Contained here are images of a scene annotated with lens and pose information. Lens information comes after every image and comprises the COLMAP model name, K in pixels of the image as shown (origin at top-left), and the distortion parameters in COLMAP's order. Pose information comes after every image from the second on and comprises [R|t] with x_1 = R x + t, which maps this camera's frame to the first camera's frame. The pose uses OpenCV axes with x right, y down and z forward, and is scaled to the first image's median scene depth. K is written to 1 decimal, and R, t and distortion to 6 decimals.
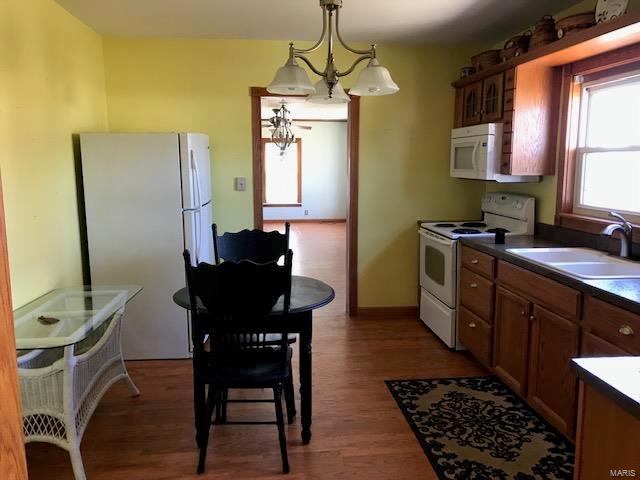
lens RADIAL K [[531.8, 0, 319.8], [0, 531.8, 229.5], [0, 0, 1]] dist [0.038294, -0.001770]
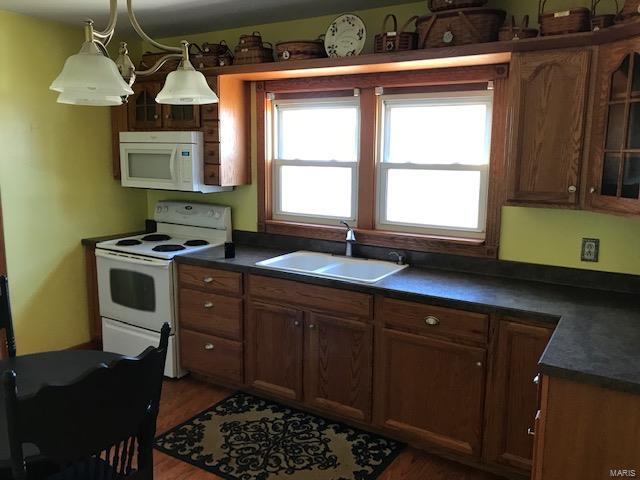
lens RADIAL K [[531.8, 0, 319.8], [0, 531.8, 229.5], [0, 0, 1]] dist [0.038294, -0.001770]
pose [[0.618196, -0.105250, 0.778946, -0.321537], [0.087968, 0.994033, 0.064498, -0.074475], [-0.781086, 0.028649, 0.623766, 0.265682]]
